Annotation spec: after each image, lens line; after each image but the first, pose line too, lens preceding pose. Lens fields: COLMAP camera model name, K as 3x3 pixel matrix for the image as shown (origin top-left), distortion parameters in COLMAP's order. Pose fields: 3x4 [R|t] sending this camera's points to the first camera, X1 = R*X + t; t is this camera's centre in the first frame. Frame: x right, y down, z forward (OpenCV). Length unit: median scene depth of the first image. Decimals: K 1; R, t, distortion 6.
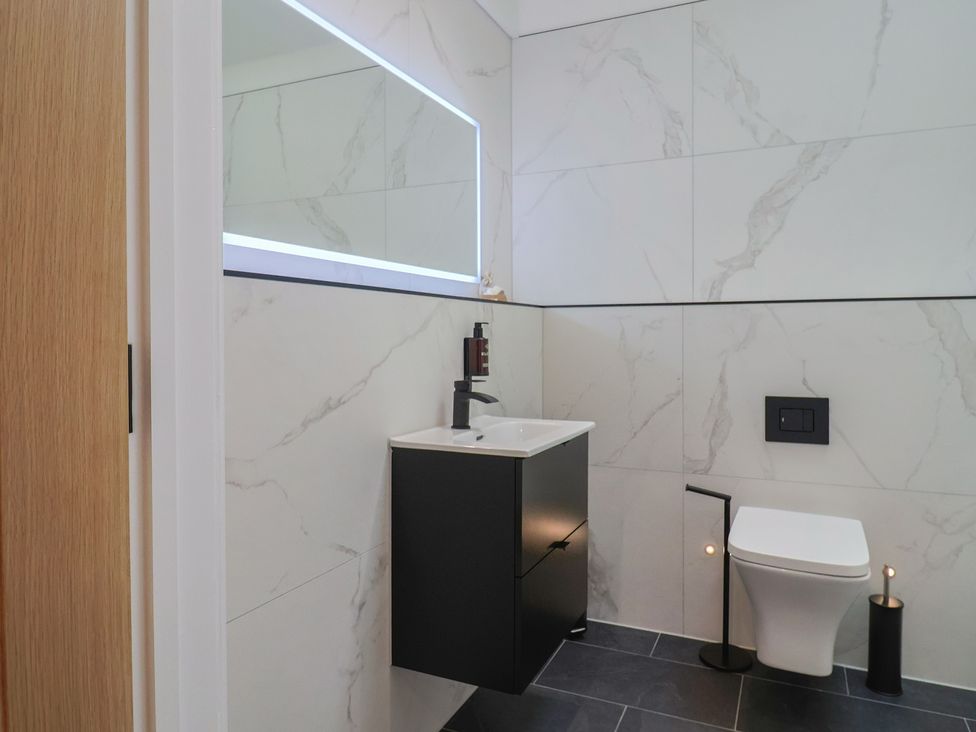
lens RADIAL K [[639.8, 0, 521.5], [0, 639.8, 339.0], [0, 0, 1]] dist [0.001314, -0.010014]
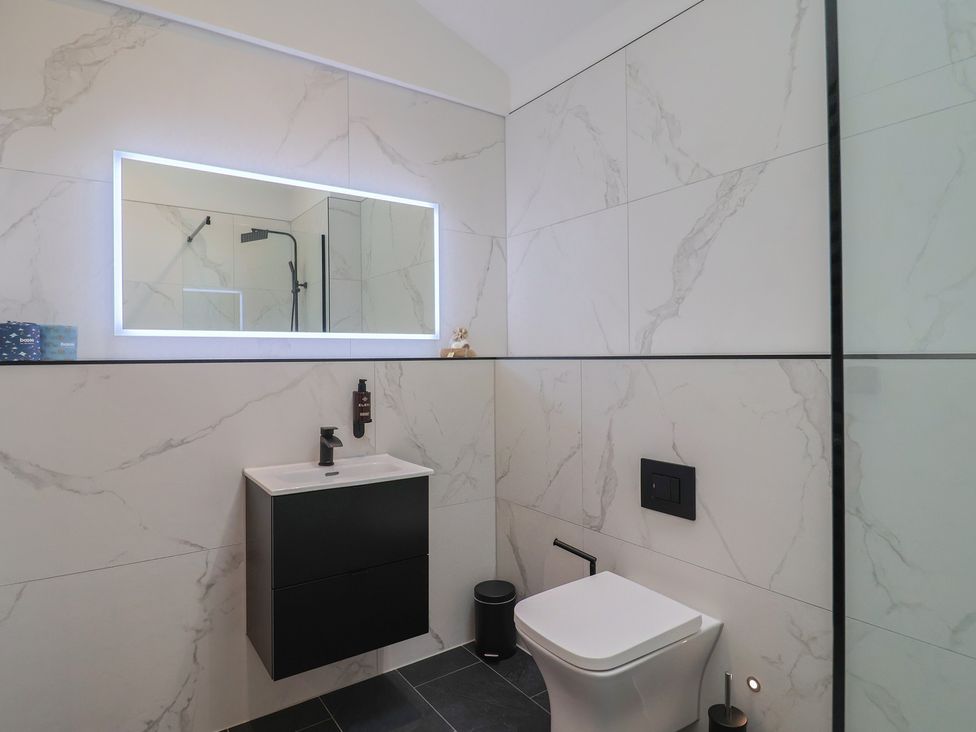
lens RADIAL K [[570.0, 0, 486.9], [0, 570.0, 358.2], [0, 0, 1]] dist [-0.000835, -0.009313]
pose [[0.846229, -0.002833, -0.532813, 0.613364], [0.002374, 0.999996, -0.001547, -0.054478], [0.532815, 0.000044, 0.846232, 0.169328]]
